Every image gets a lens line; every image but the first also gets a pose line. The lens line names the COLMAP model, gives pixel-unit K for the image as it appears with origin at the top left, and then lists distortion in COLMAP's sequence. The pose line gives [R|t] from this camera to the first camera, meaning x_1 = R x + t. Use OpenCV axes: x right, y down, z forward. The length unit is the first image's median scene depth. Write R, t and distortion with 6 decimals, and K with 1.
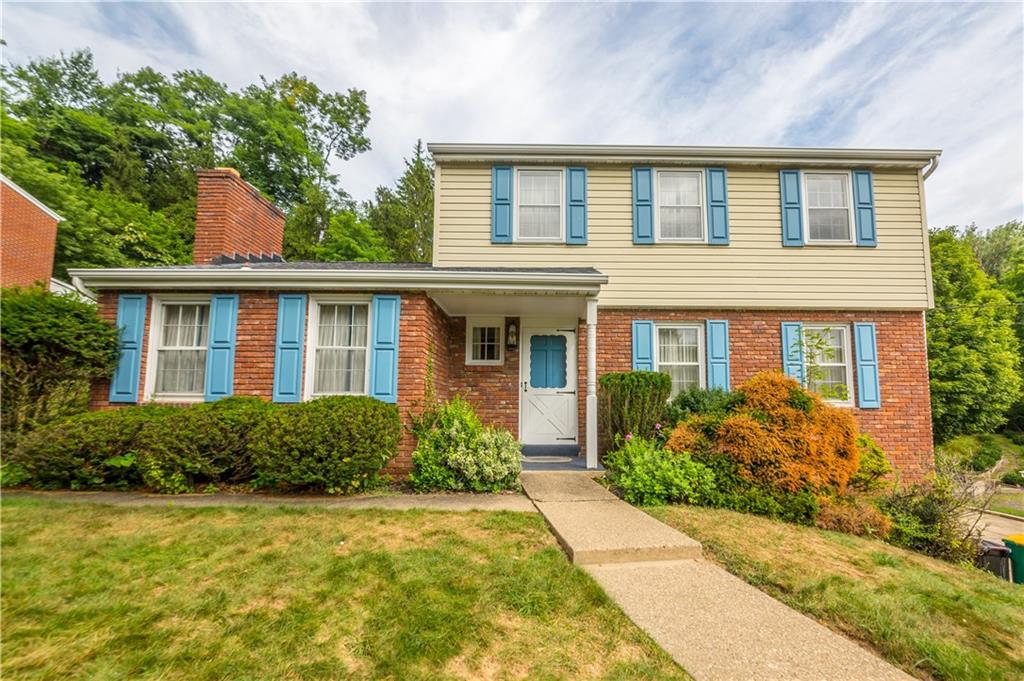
lens RADIAL K [[357.0, 0, 512.4], [0, 357.0, 347.8], [0, 0, 1]] dist [0.000864, -0.000112]
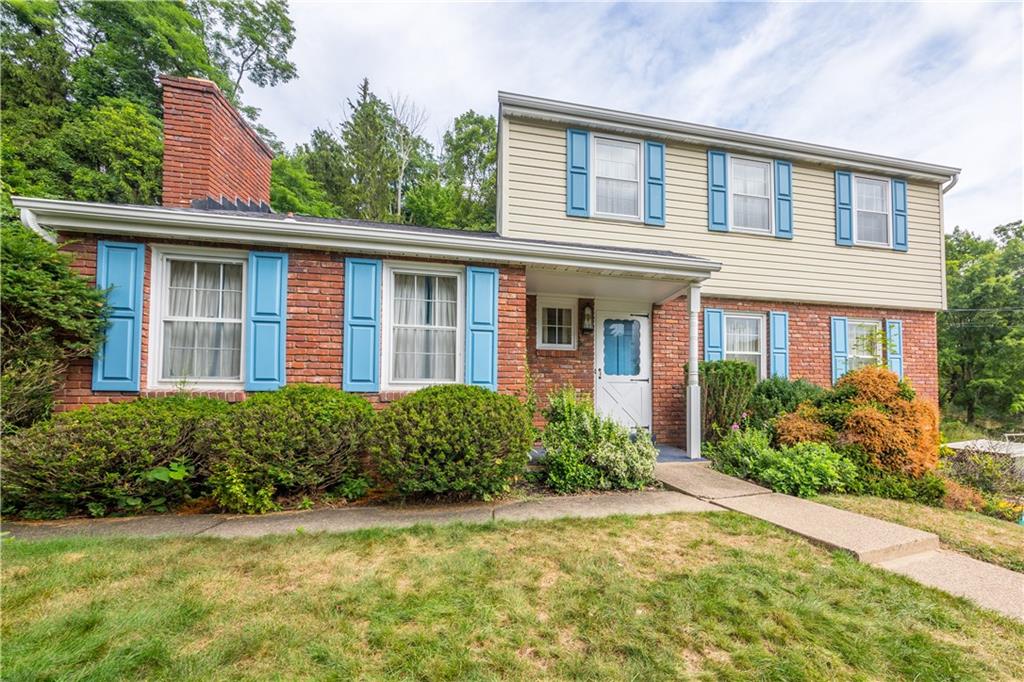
lens RADIAL K [[373.1, 0, 511.9], [0, 373.1, 345.0], [0, 0, 1]] dist [0.005999, 0.000523]
pose [[0.979699, 0.025375, 0.198863, -0.415315], [-0.035988, 0.998104, 0.049935, -0.008229], [-0.197219, -0.056078, 0.978754, 0.088186]]
